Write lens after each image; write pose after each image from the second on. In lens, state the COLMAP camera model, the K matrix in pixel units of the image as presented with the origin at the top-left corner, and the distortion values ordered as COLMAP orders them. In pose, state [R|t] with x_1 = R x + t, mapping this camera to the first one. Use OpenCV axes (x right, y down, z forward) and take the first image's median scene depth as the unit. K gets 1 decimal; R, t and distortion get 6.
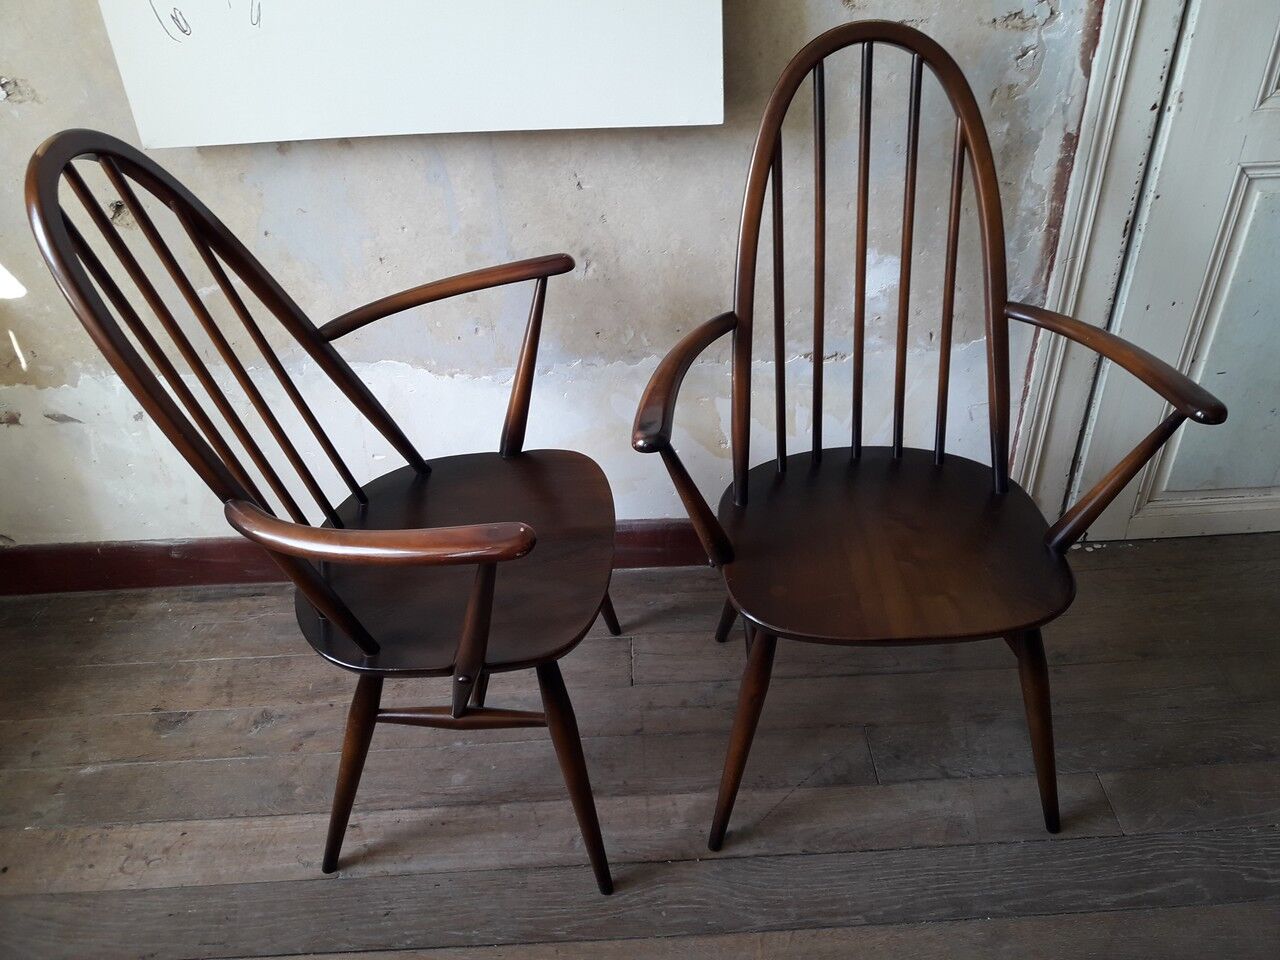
lens RADIAL K [[1100.6, 0, 641.8], [0, 1100.6, 476.5], [0, 0, 1]] dist [0.018977, -0.056050]
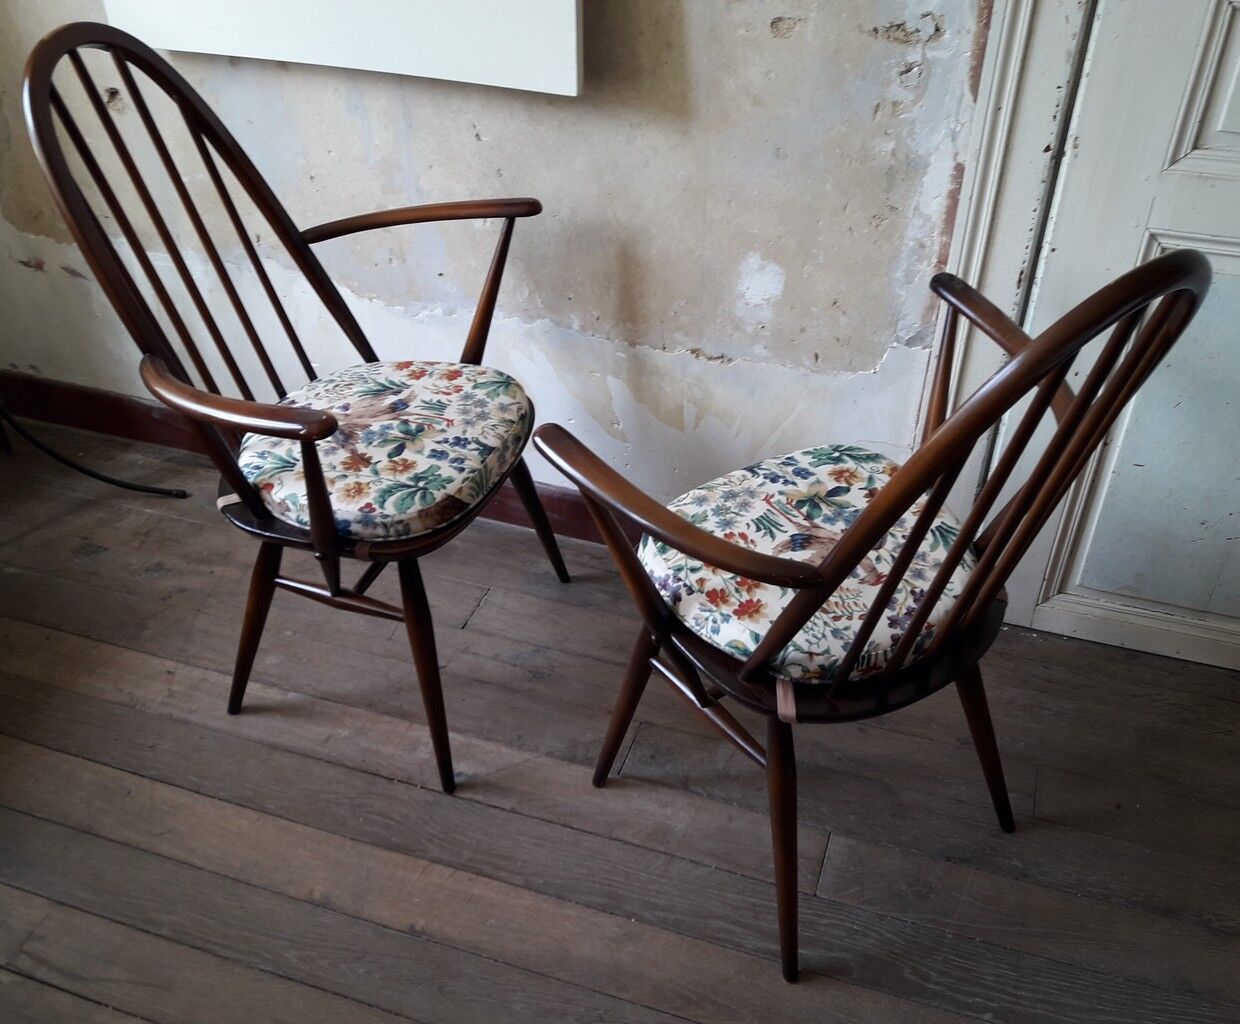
lens RADIAL K [[1179.2, 0, 629.6], [0, 1179.2, 527.4], [0, 0, 1]] dist [0.011520, 0.000000]
pose [[0.934851, 0.243858, -0.258045, 0.457045], [-0.233486, 0.969794, 0.070599, -0.020182], [0.267467, -0.005749, 0.963550, -0.034349]]
